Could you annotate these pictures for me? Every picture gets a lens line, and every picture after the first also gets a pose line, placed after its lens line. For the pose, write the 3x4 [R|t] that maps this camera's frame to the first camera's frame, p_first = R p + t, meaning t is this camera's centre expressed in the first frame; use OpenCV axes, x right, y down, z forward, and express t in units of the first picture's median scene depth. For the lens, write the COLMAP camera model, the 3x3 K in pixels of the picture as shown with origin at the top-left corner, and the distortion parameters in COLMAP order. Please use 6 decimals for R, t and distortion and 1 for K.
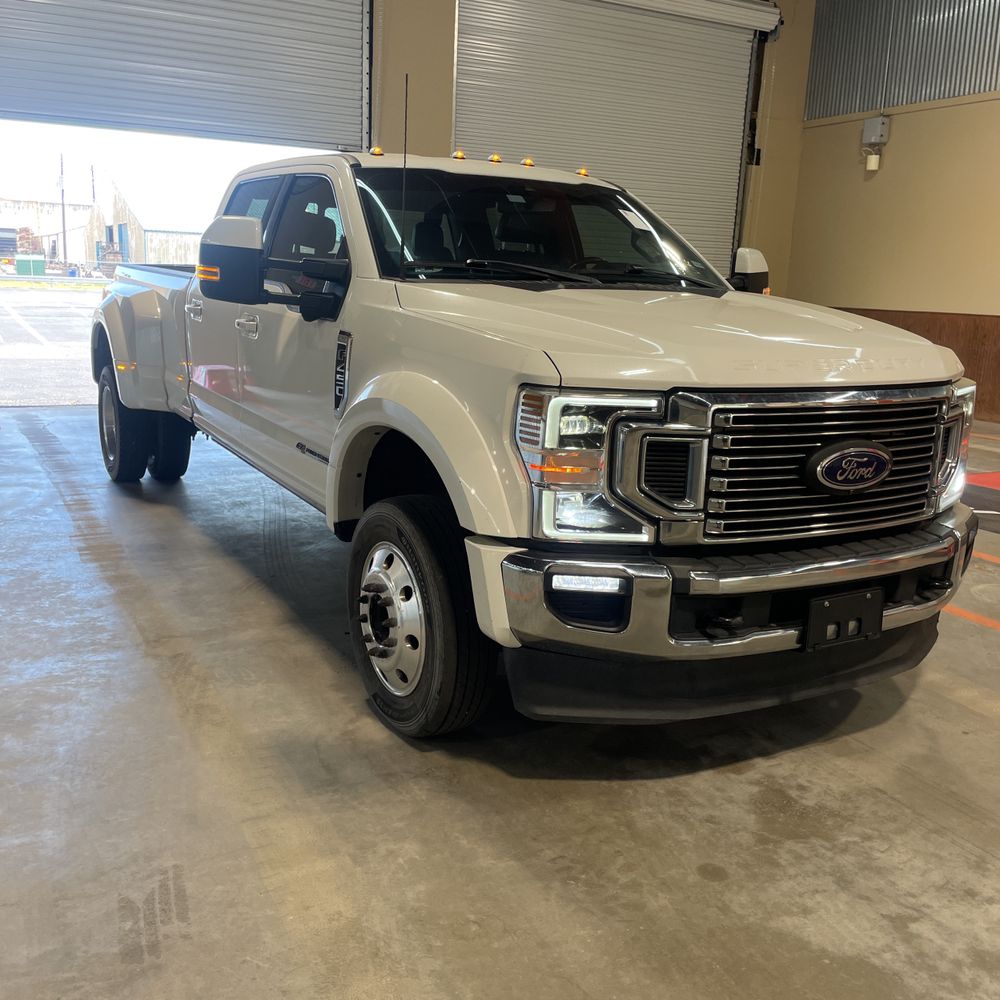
lens RADIAL K [[1004.9, 0, 480.5], [0, 1004.9, 497.5], [0, 0, 1]] dist [0.100771, -0.142564]
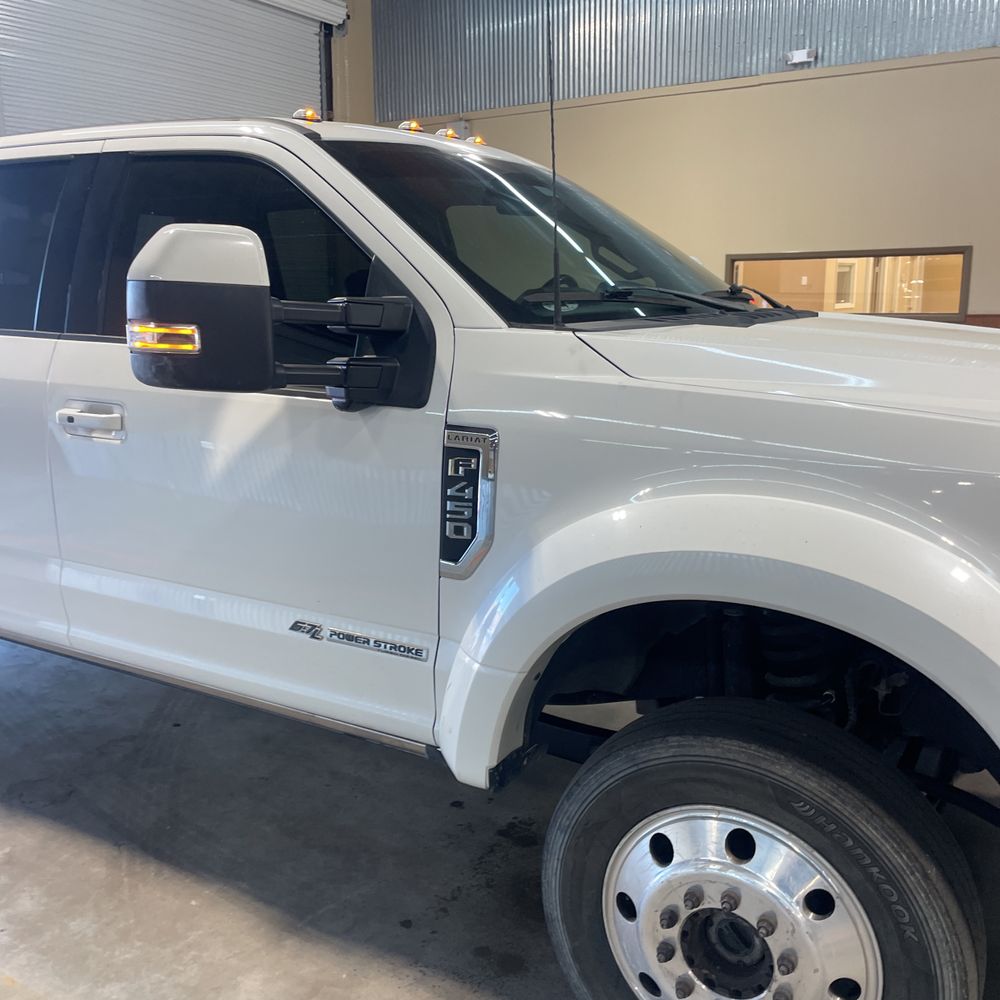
lens RADIAL K [[1004.7, 0, 489.9], [0, 1004.7, 482.6], [0, 0, 1]] dist [0.096734, -0.142237]
pose [[0.861817, -0.140113, 0.487483, -0.465507], [0.149834, 0.988524, 0.019232, -0.166410], [-0.484583, 0.056467, 0.872921, 0.600850]]
